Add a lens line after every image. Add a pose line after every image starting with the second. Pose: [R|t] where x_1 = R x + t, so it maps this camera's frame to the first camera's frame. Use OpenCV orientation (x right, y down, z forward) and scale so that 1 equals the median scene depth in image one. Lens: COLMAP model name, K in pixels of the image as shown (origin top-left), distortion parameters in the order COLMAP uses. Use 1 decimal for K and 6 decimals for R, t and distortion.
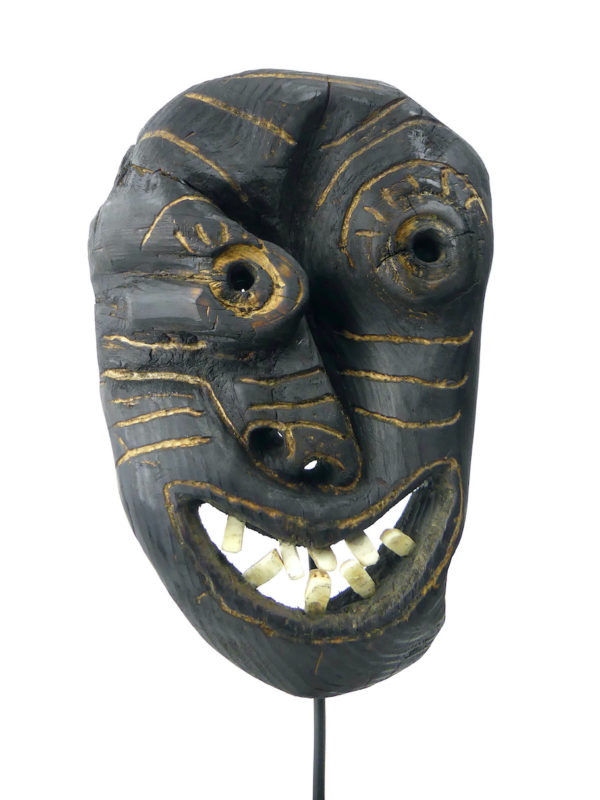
lens RADIAL K [[702.2, 0, 297.3], [0, 702.2, 348.8], [0, 0, 1]] dist [-0.016598, -0.031580]
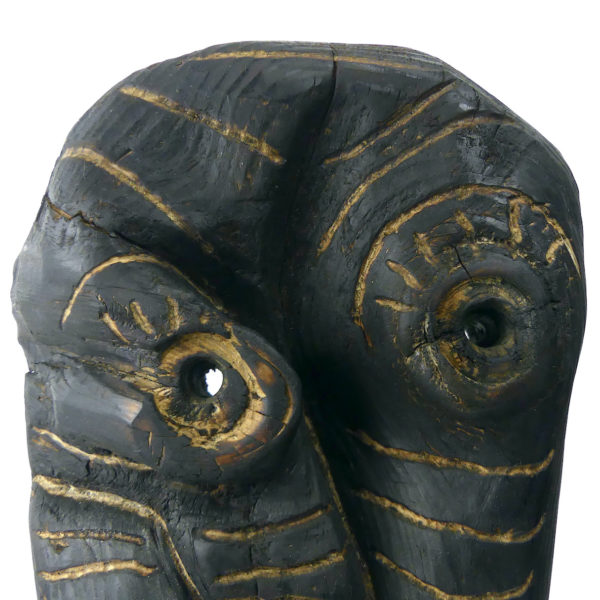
lens RADIAL K [[665.5, 0, 297.8], [0, 665.5, 306.2], [0, 0, 1]] dist [-0.024690, 0.000000]
pose [[0.997231, -0.010177, -0.073663, 0.057969], [0.017644, 0.994686, 0.101436, -0.232120], [0.072239, -0.102455, 0.992111, 0.384634]]
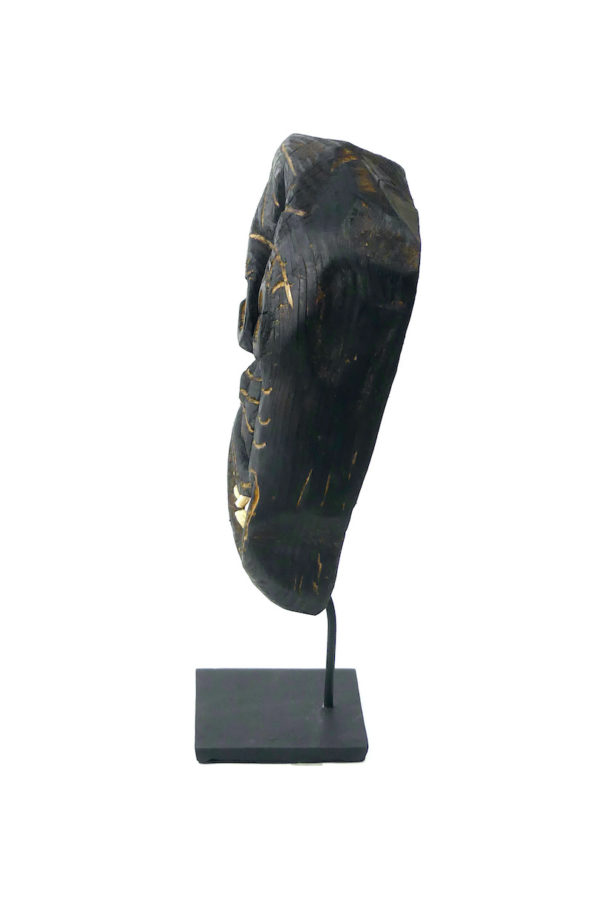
lens RADIAL K [[1811.0, 0, 300.4], [0, 1811.0, 447.0], [0, 0, 1]] dist [-0.119817, 0.000000]
pose [[0.056503, 0.348886, -0.935460, 3.425496], [0.036998, 0.935582, 0.351166, -1.096447], [0.997717, -0.054452, 0.039956, 0.932454]]
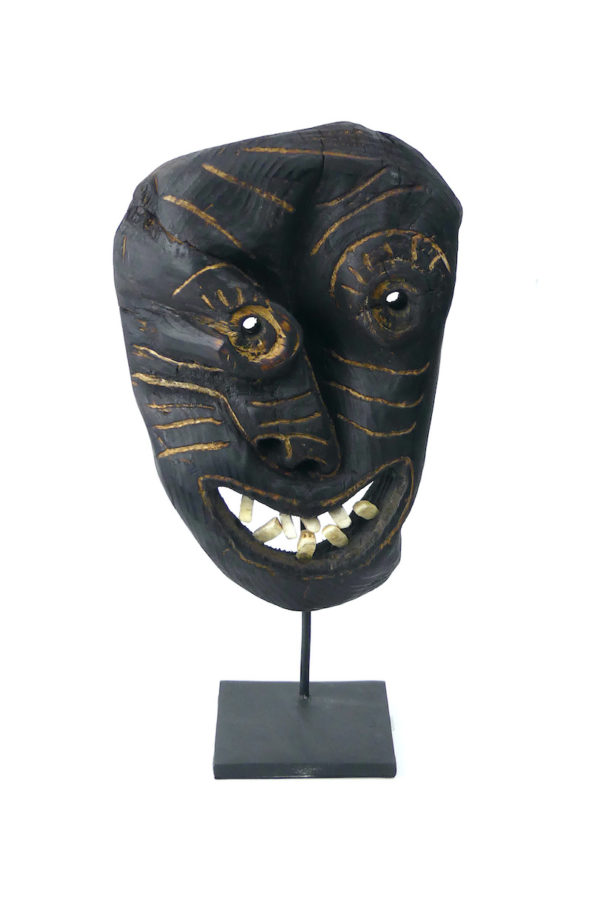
lens RADIAL K [[1811.0, 0, 301.5], [0, 1811.0, 455.1], [0, 0, 1]] dist [-0.119817, 0.000000]
pose [[0.999645, 0.006700, 0.025782, -0.072441], [-0.016743, 0.910823, 0.412458, -1.266570], [-0.020719, -0.412744, 0.910612, -2.147813]]
